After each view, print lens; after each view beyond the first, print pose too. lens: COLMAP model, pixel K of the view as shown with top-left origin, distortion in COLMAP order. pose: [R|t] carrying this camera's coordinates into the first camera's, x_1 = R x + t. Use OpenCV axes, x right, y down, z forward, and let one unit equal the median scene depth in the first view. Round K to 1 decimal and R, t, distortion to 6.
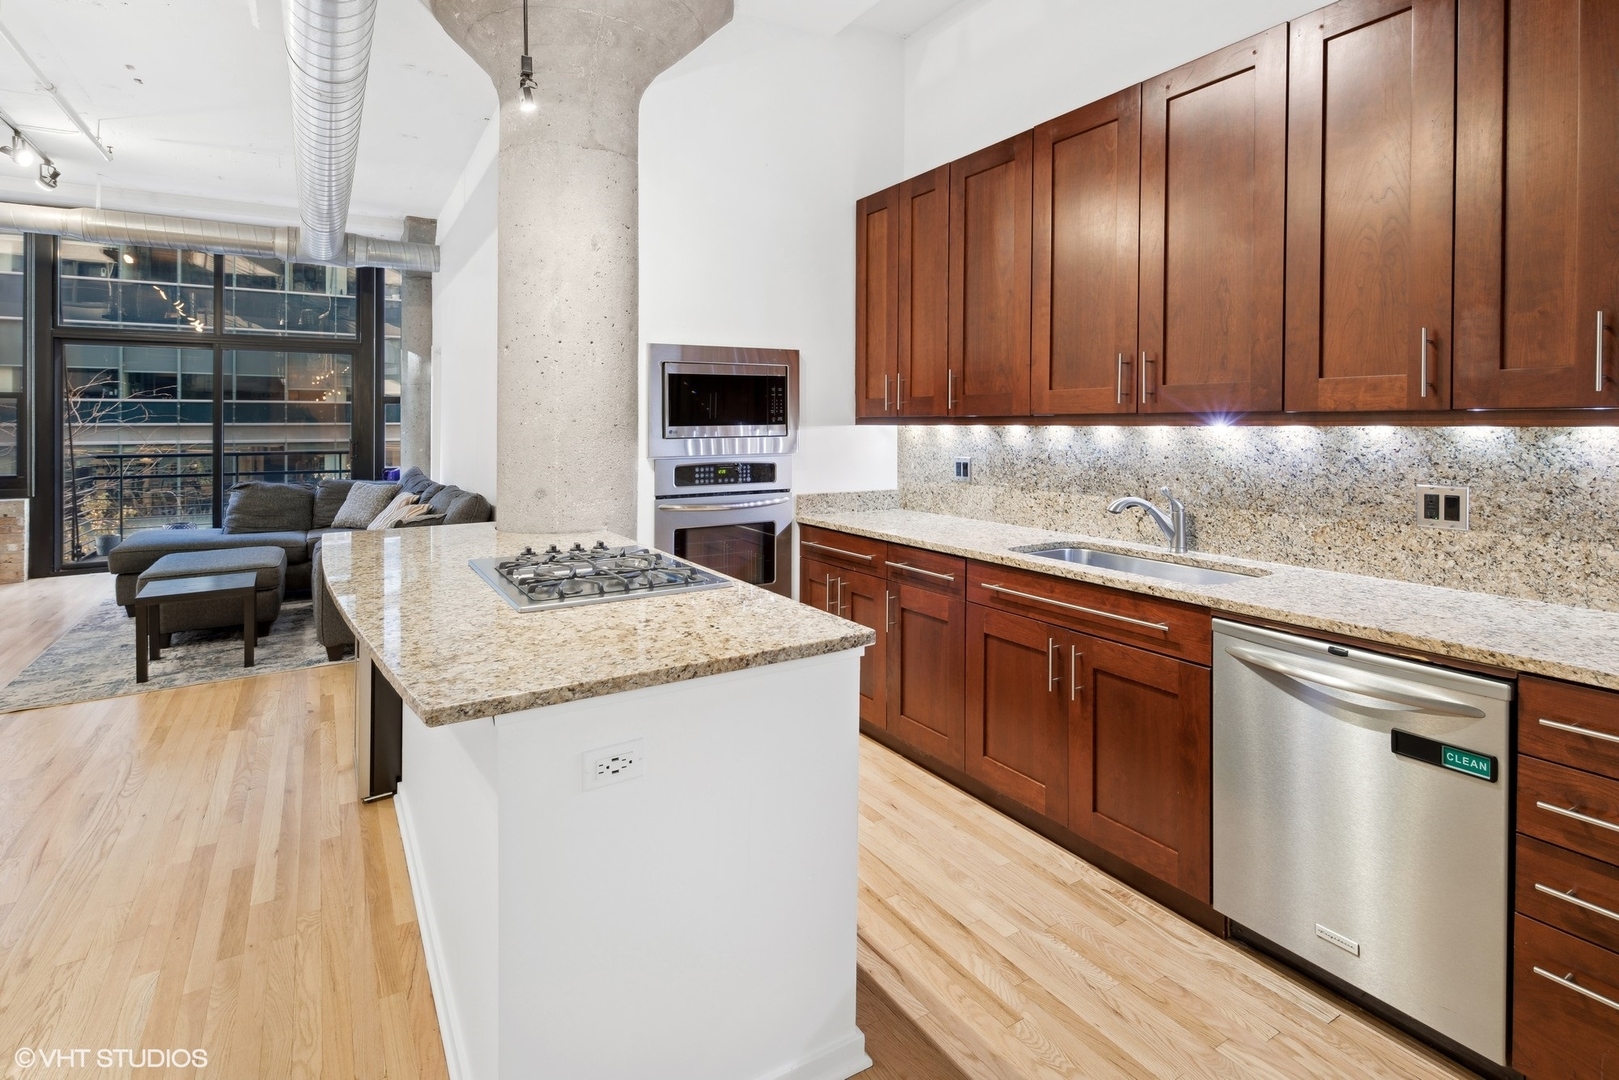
lens RADIAL K [[800.9, 0, 791.2], [0, 800.9, 414.1], [0, 0, 1]] dist [0.009907, -0.006864]
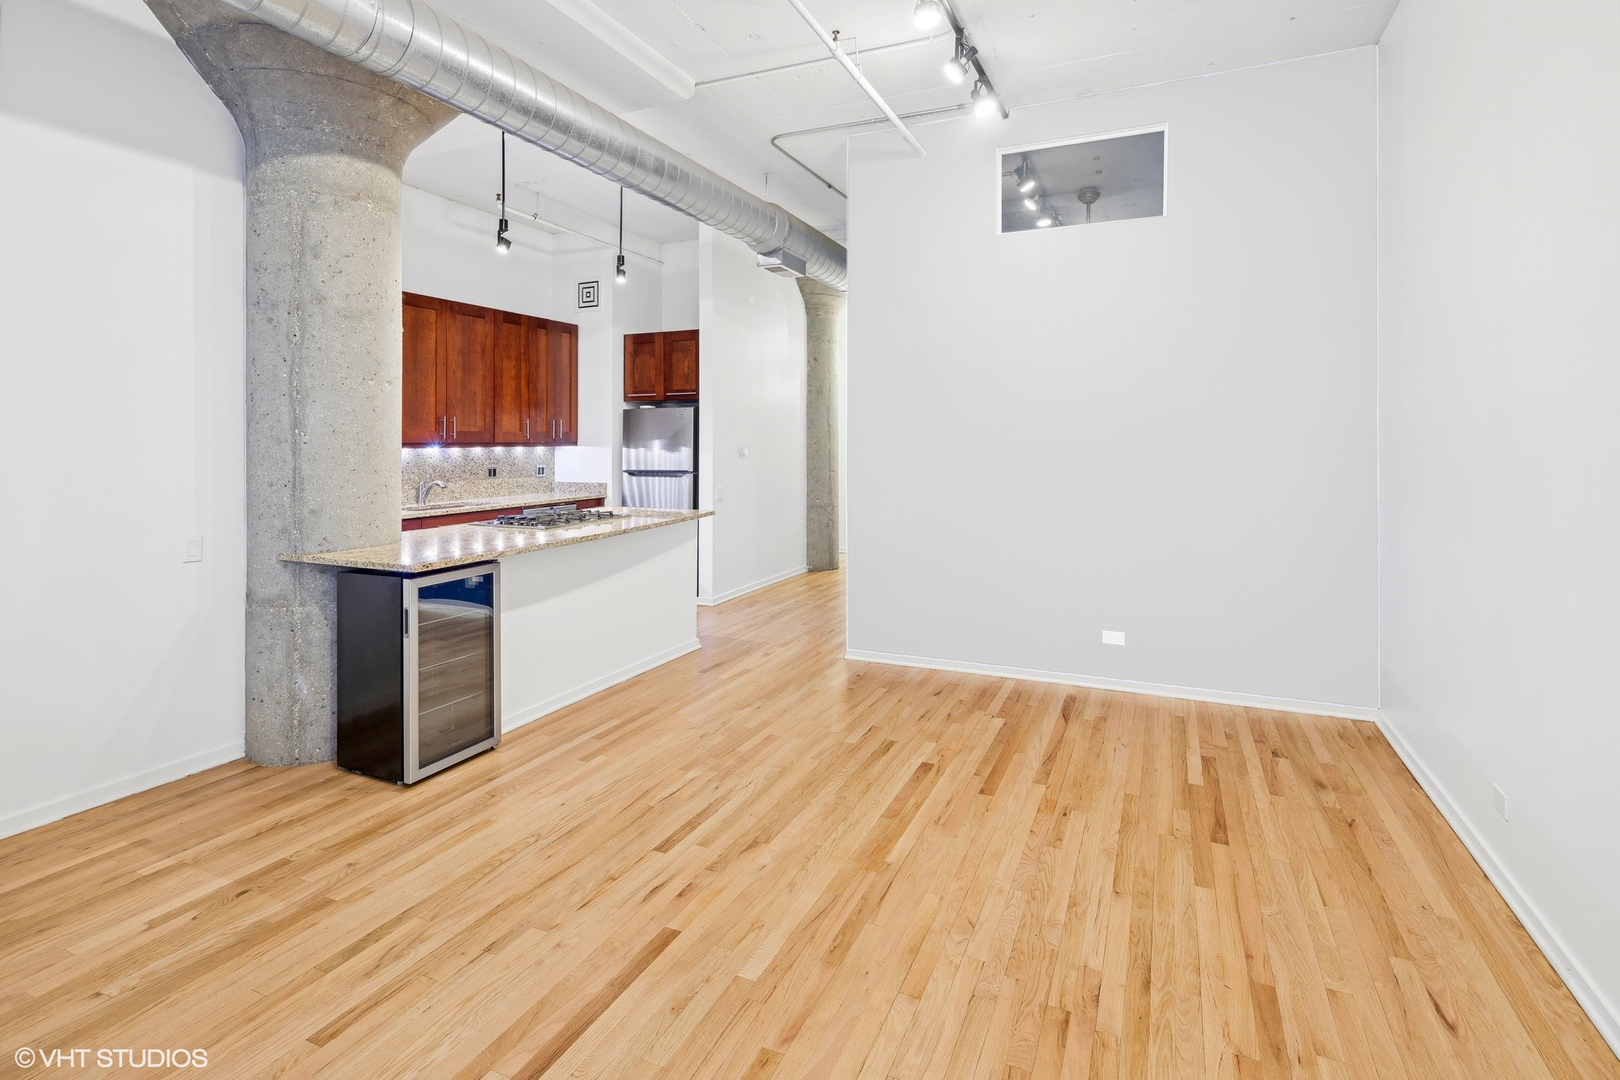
lens RADIAL K [[801.4, 0, 814.7], [0, 801.4, 427.5], [0, 0, 1]] dist [0.009907, -0.006864]
pose [[-0.578253, 0.018369, 0.815651, -1.581846], [-0.002113, 0.999709, -0.024013, 0.006981], [-0.815855, -0.015609, -0.578046, 1.127170]]
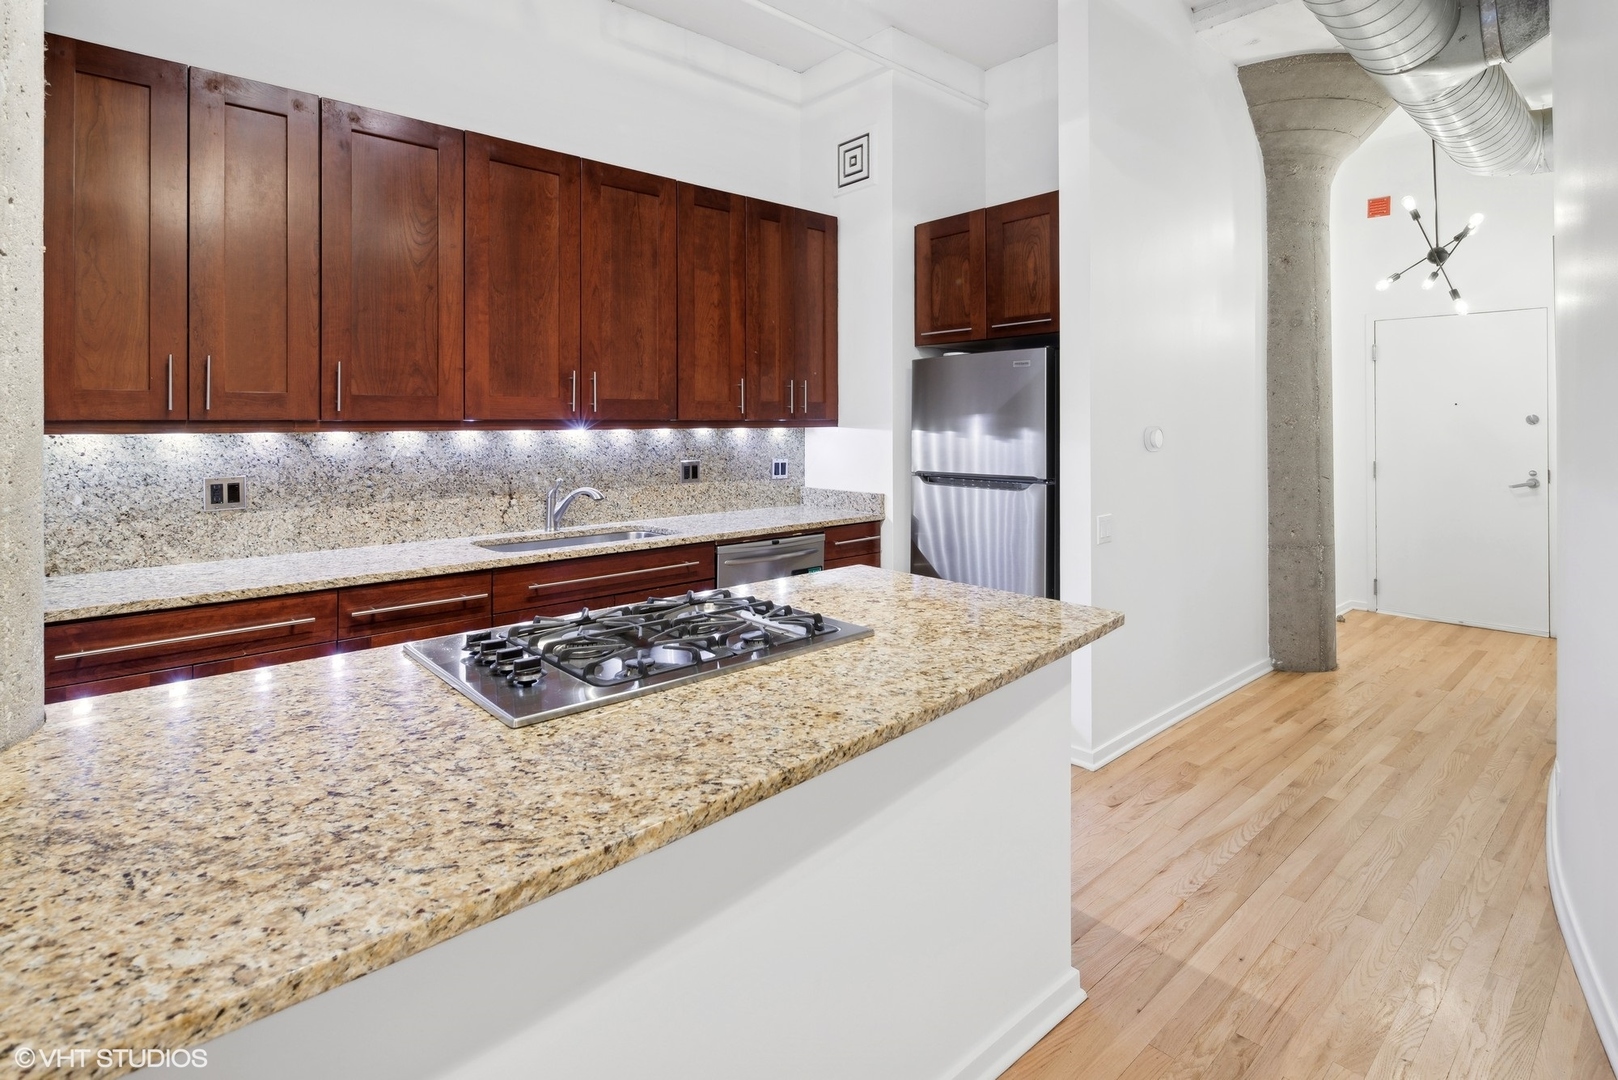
lens RADIAL K [[800.4, 0, 810.1], [0, 800.4, 418.9], [0, 0, 1]] dist [0.009907, -0.006864]
pose [[-0.196276, 0.009662, 0.980501, -0.663767], [-0.005084, 0.999928, -0.010871, 0.007562], [-0.980535, -0.007119, -0.196213, 0.685897]]
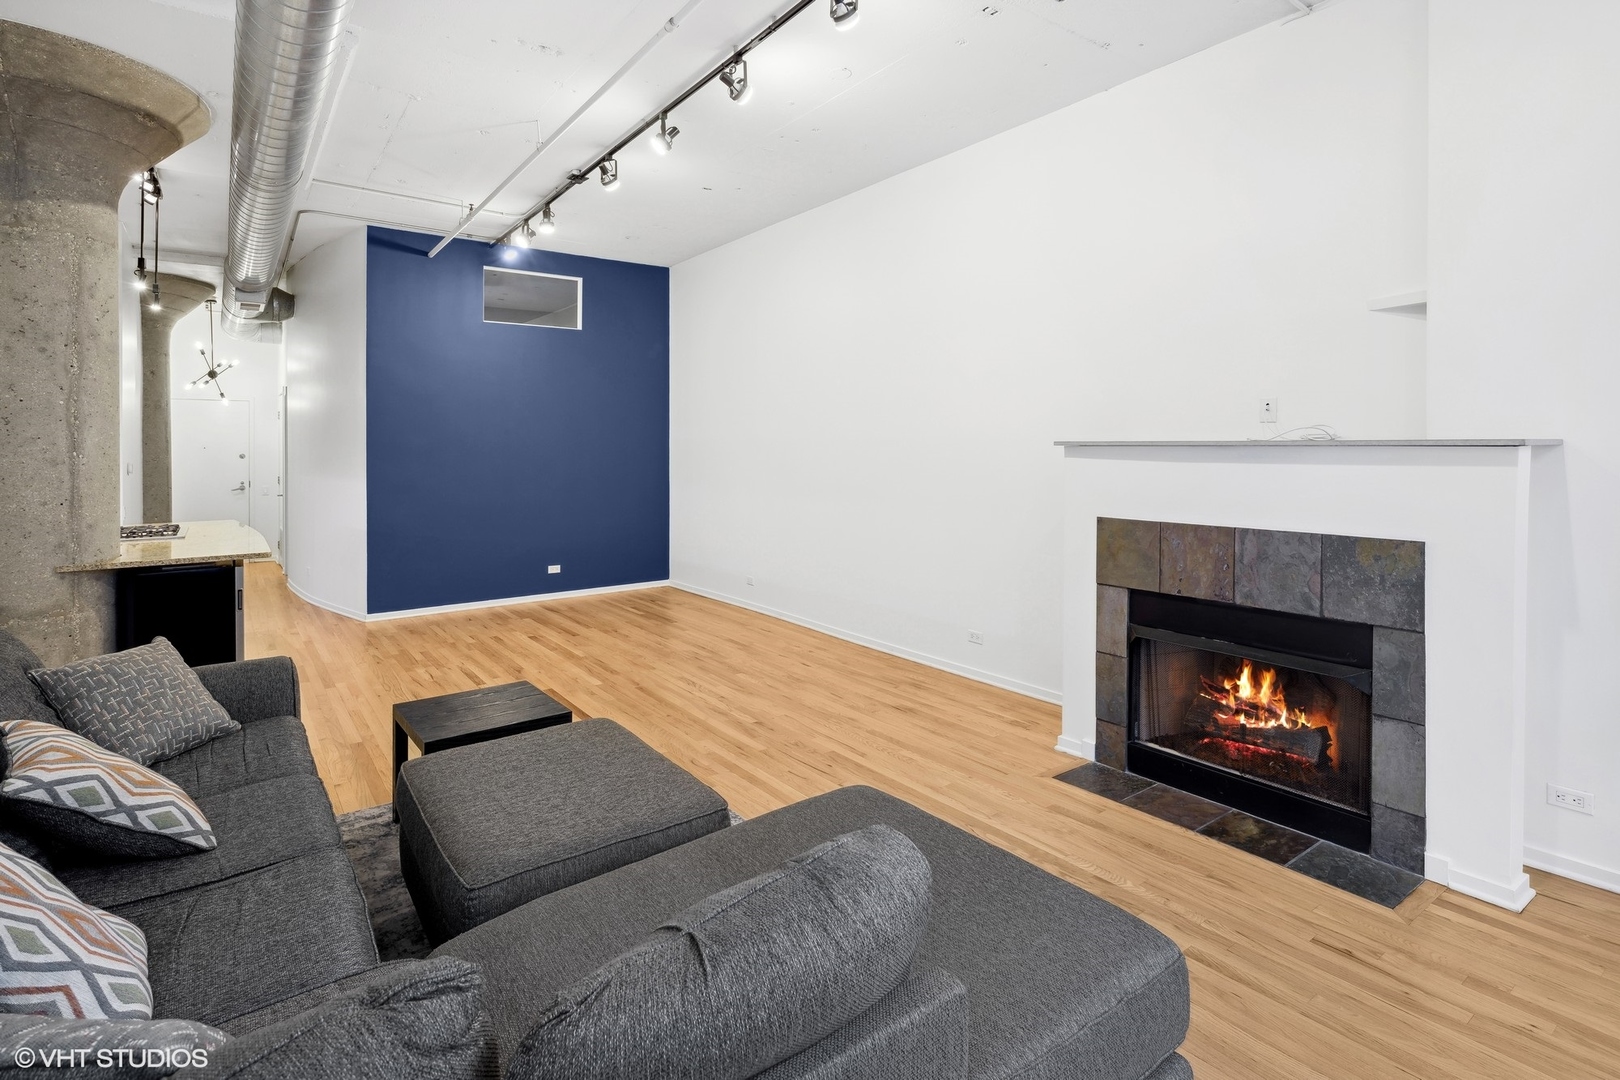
lens RADIAL K [[801.4, 0, 809.8], [0, 801.4, 441.9], [0, 0, 1]] dist [0.009907, -0.006864]
pose [[-0.994678, 0.009909, -0.102558, -1.273097], [0.011436, 0.999832, -0.014313, -0.000109], [0.102399, -0.015410, -0.994624, 2.300267]]
